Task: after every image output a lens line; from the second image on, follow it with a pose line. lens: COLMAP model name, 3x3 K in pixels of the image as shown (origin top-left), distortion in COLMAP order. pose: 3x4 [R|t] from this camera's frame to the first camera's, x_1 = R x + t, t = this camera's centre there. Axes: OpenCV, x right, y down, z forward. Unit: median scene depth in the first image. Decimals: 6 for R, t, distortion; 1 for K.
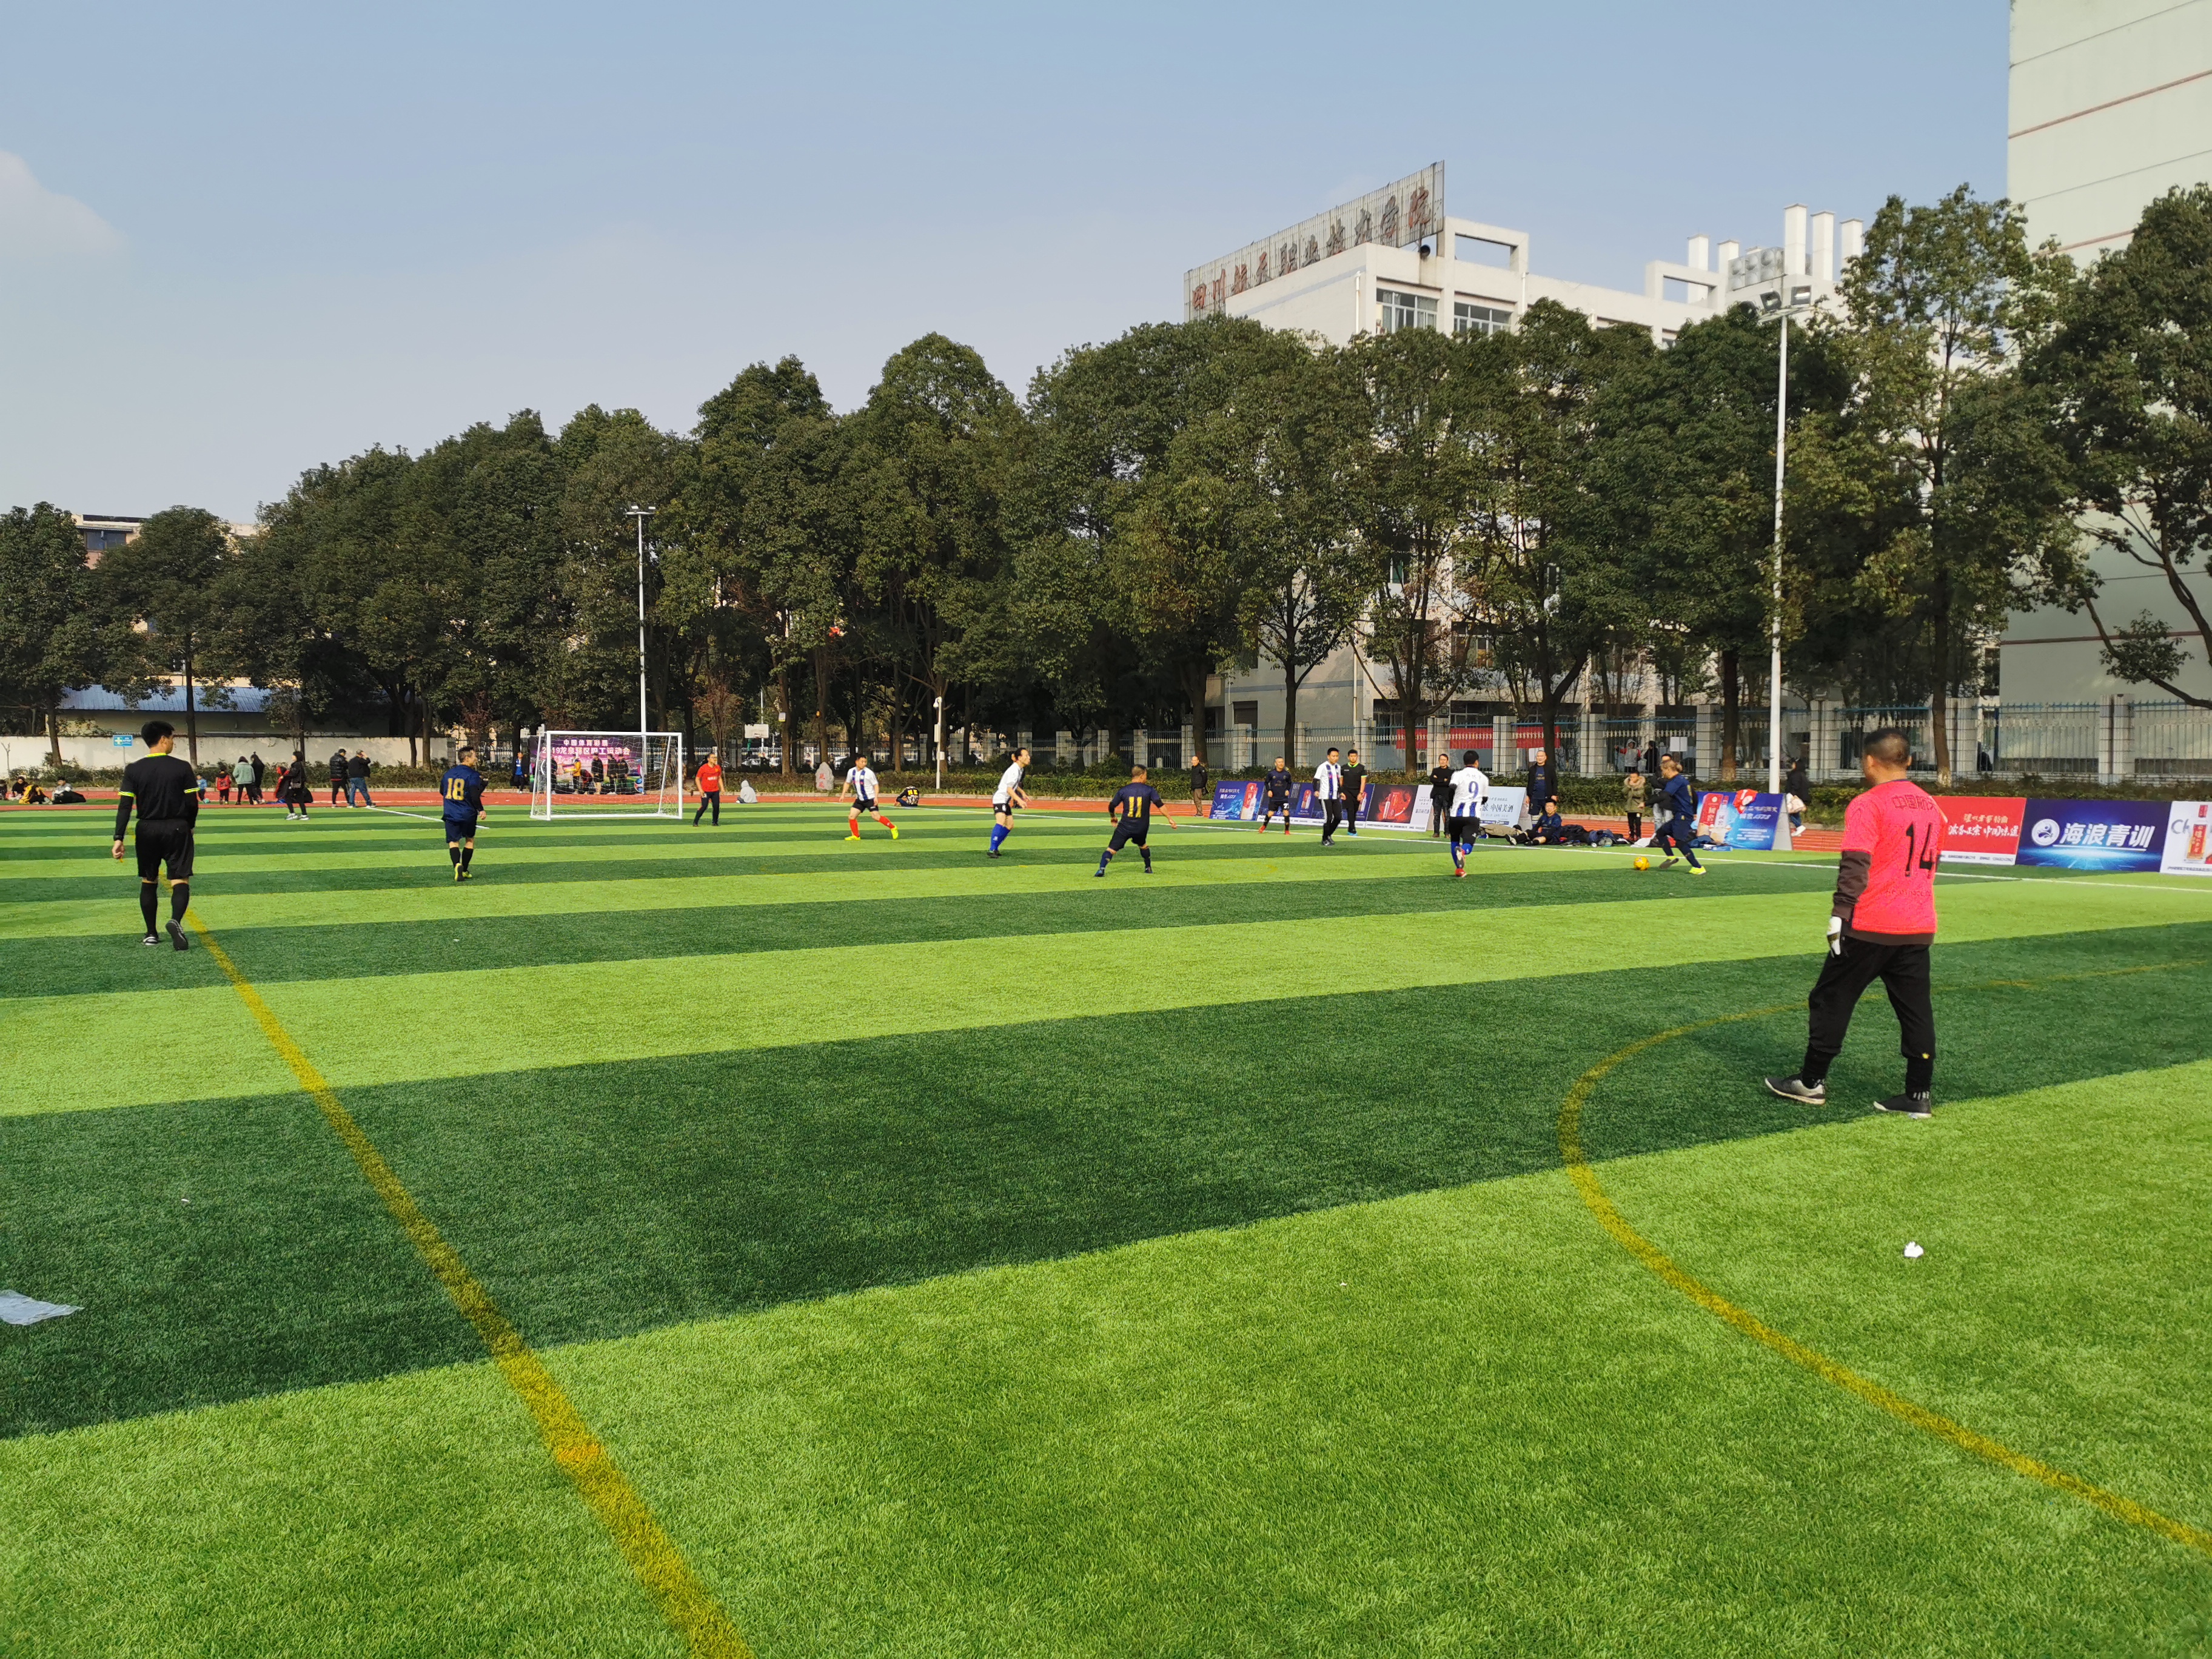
lens RADIAL K [[1686.5, 0, 1106.5], [0, 1686.5, 809.5], [0, 0, 1]] dist [0.057467, -0.074627]
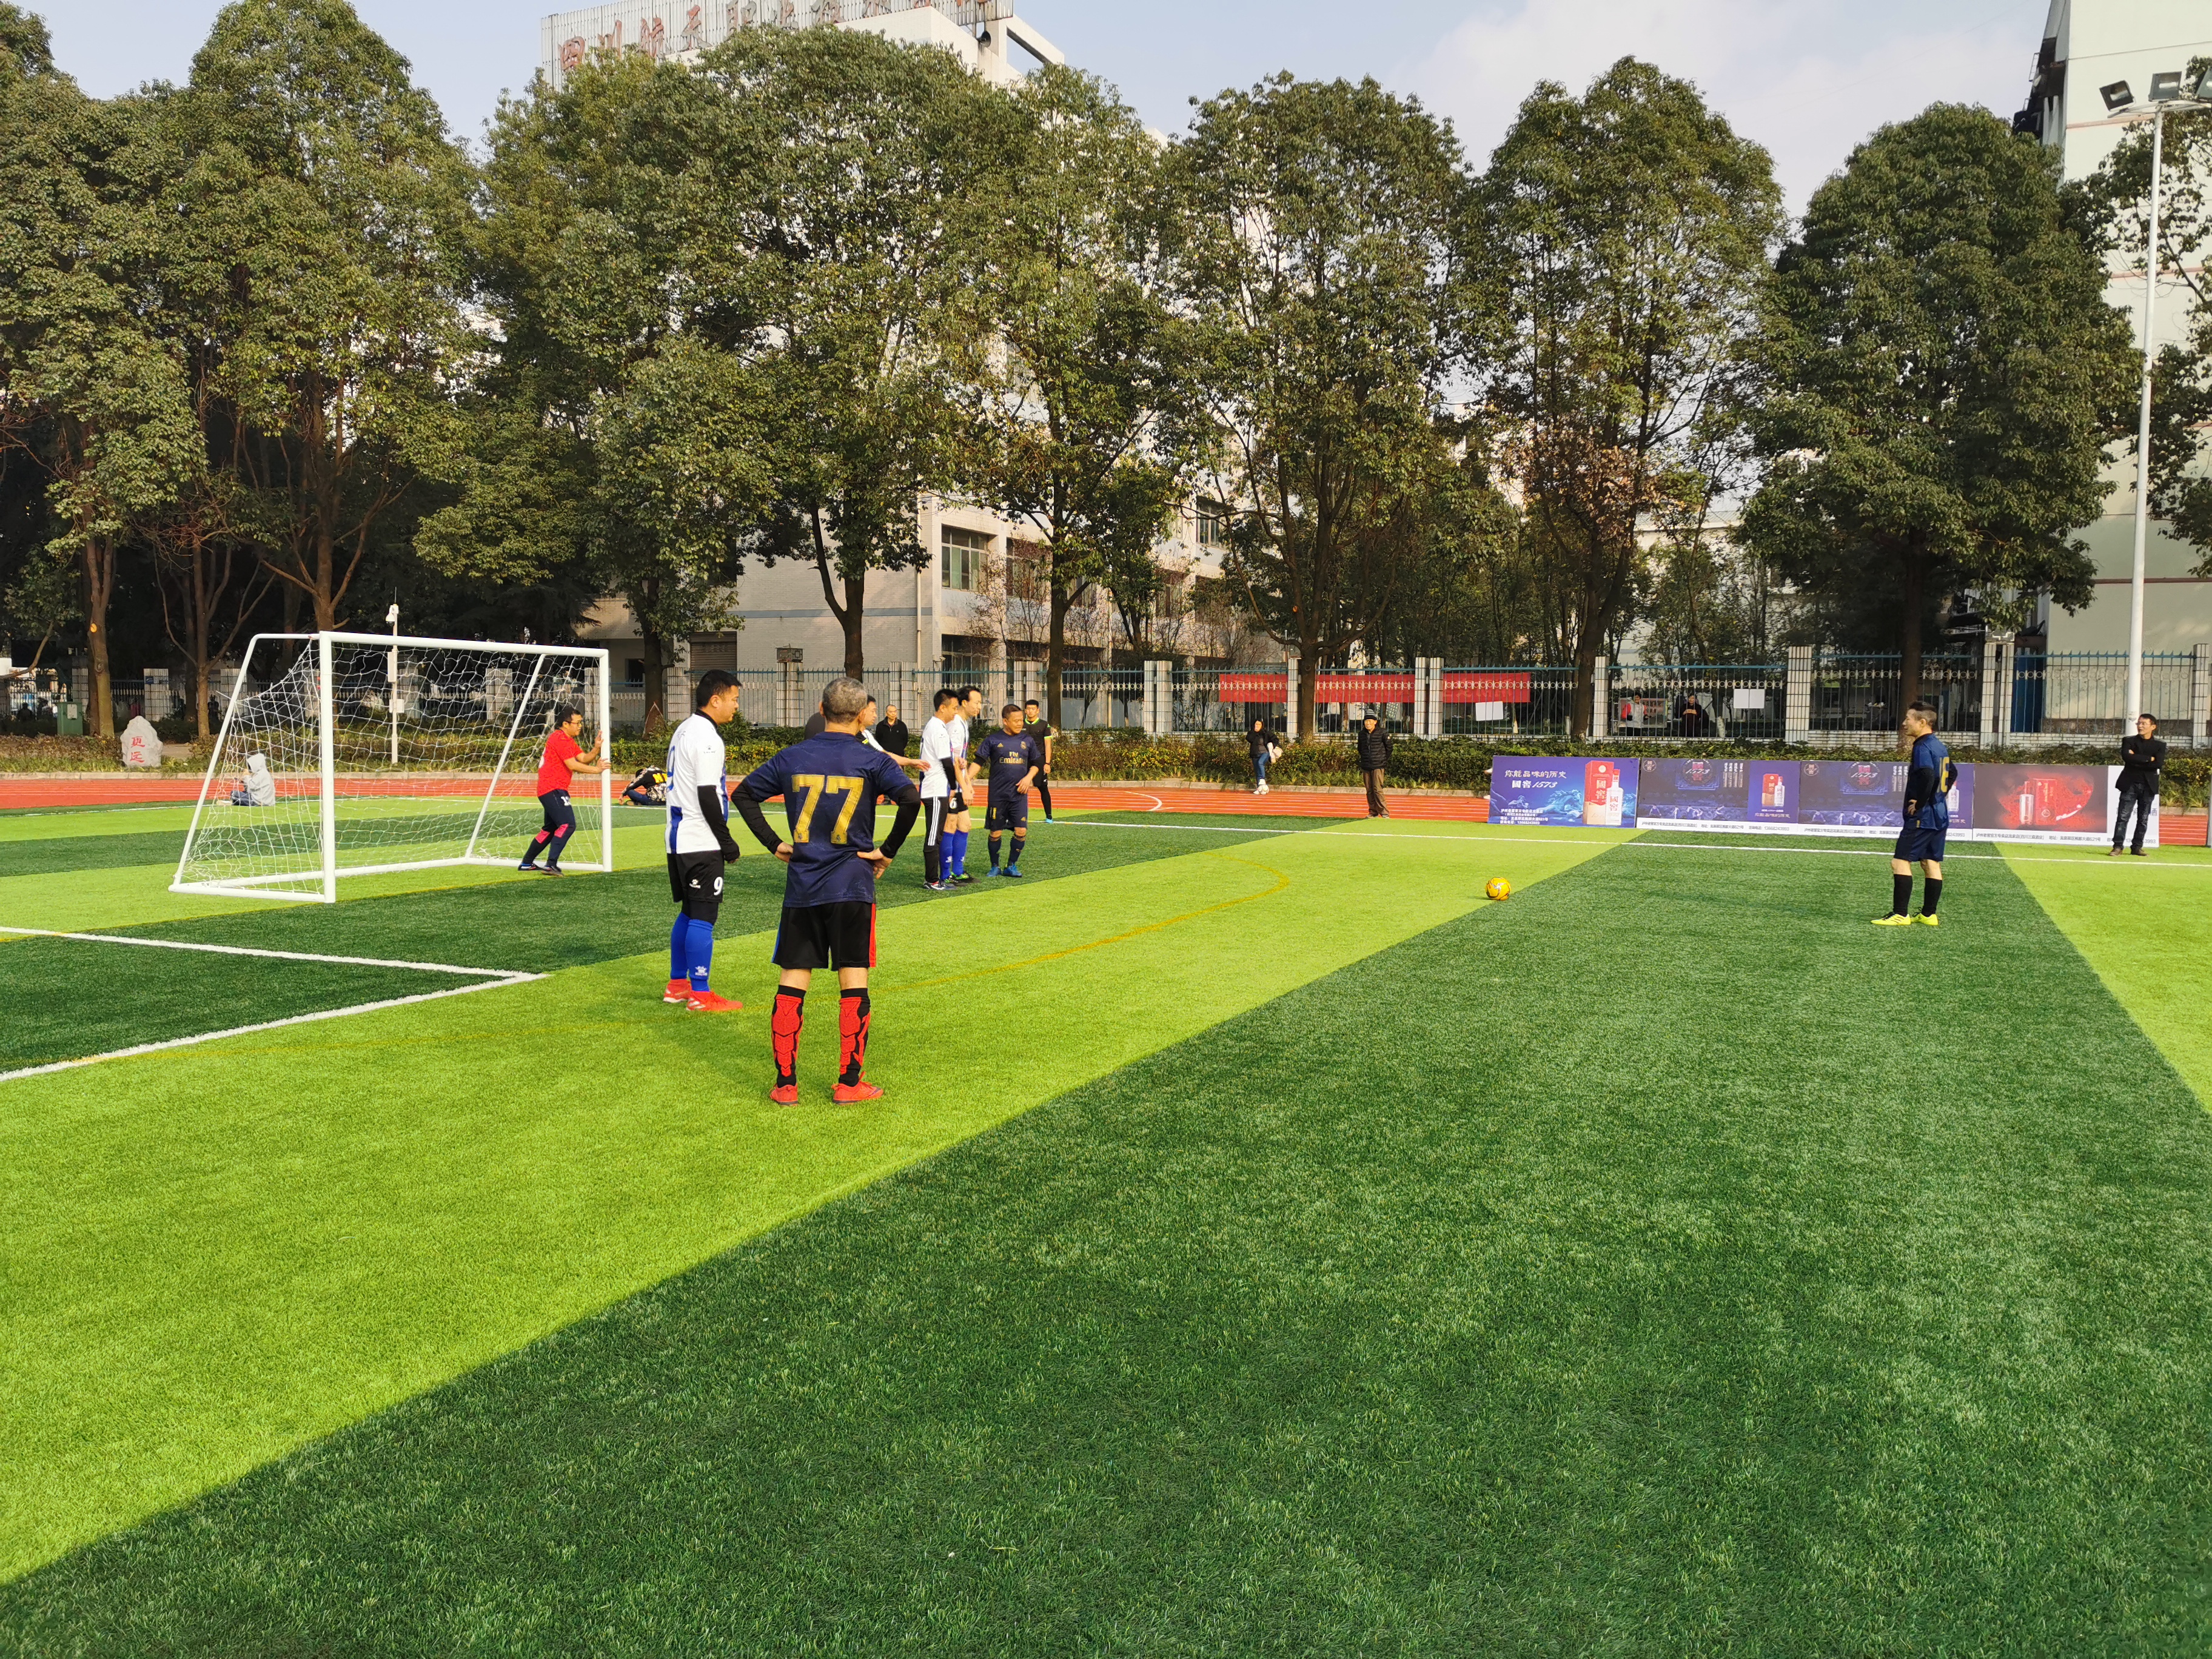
lens RADIAL K [[1693.7, 0, 1066.2], [0, 1693.7, 815.7], [0, 0, 1]] dist [0.060281, -0.086365]
pose [[0.829759, -0.029901, 0.557321, -0.414899], [0.012590, 0.999313, 0.034869, -0.020866], [-0.557980, -0.021916, 0.829565, 0.664773]]
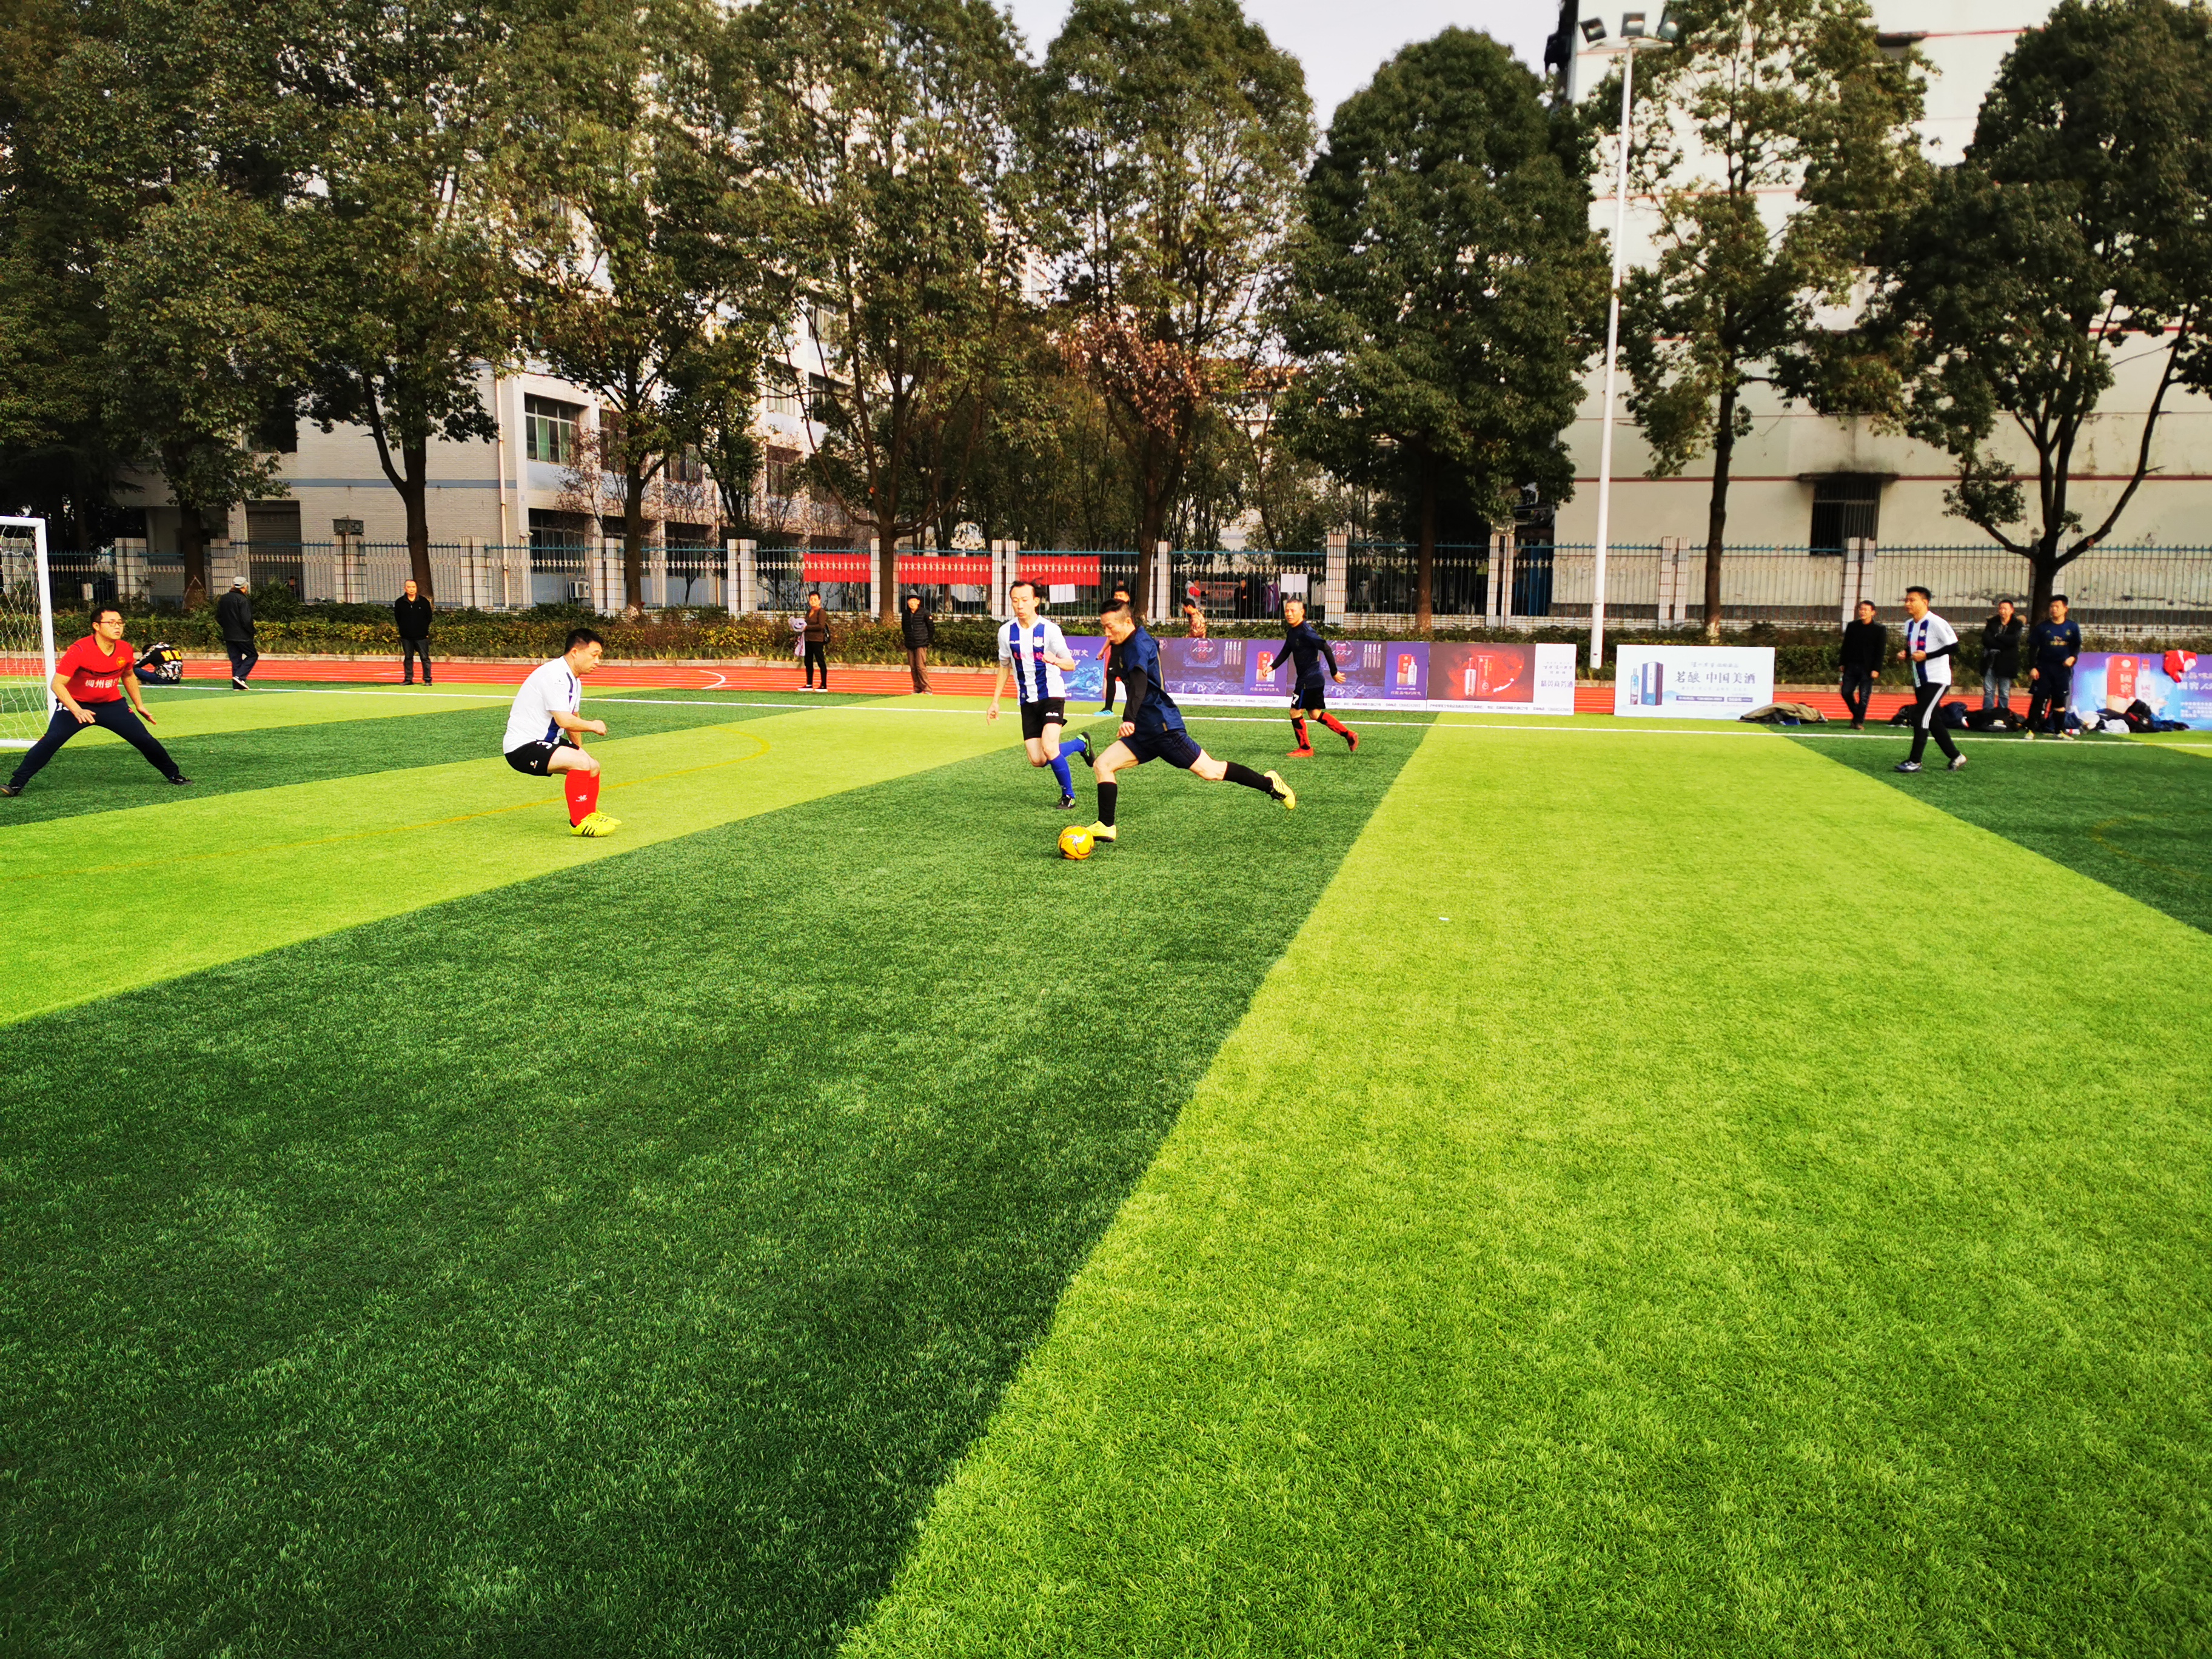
lens RADIAL K [[1693.7, 0, 1066.2], [0, 1693.7, 815.7], [0, 0, 1]] dist [0.060281, -0.086365]
pose [[0.698917, -0.083648, 0.710294, -0.402949], [0.010872, 0.994265, 0.106392, -0.019469], [-0.715120, -0.066636, 0.695818, 0.626284]]
